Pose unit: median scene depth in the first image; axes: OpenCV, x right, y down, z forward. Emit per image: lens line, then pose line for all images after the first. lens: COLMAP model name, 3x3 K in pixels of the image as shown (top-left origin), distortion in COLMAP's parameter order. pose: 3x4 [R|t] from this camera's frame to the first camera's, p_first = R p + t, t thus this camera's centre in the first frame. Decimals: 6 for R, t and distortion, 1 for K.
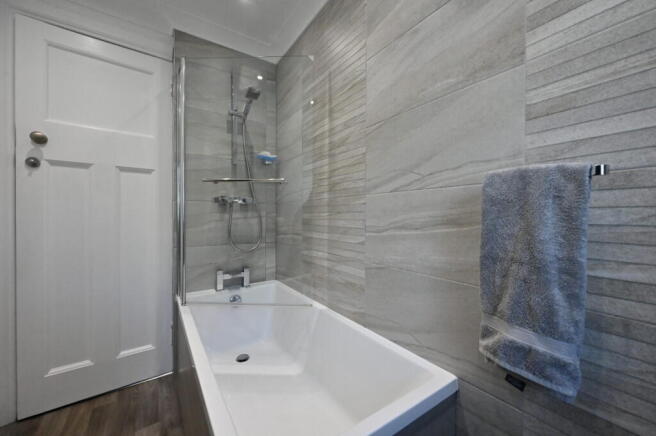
lens RADIAL K [[254.5, 0, 327.9], [0, 254.5, 216.6], [0, 0, 1]] dist [0.000190, 0.000015]
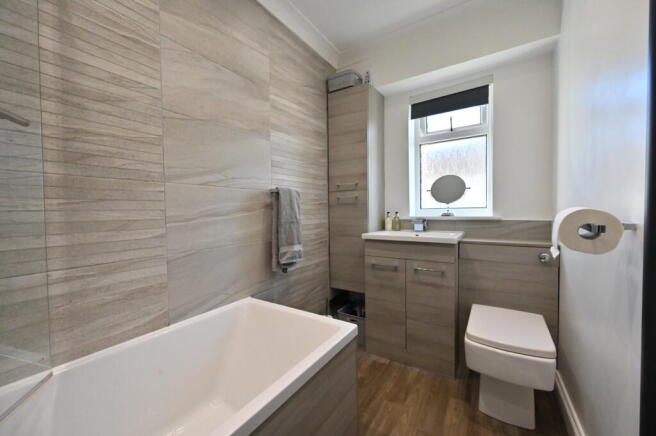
lens RADIAL K [[254.5, 0, 327.7], [0, 254.5, 215.6], [0, 0, 1]] dist [0.000190, 0.000015]
pose [[-0.379711, -0.019213, 0.924906, -0.898730], [0.013578, 0.999561, 0.026338, 0.016950], [-0.925006, 0.022560, -0.379283, 0.784866]]
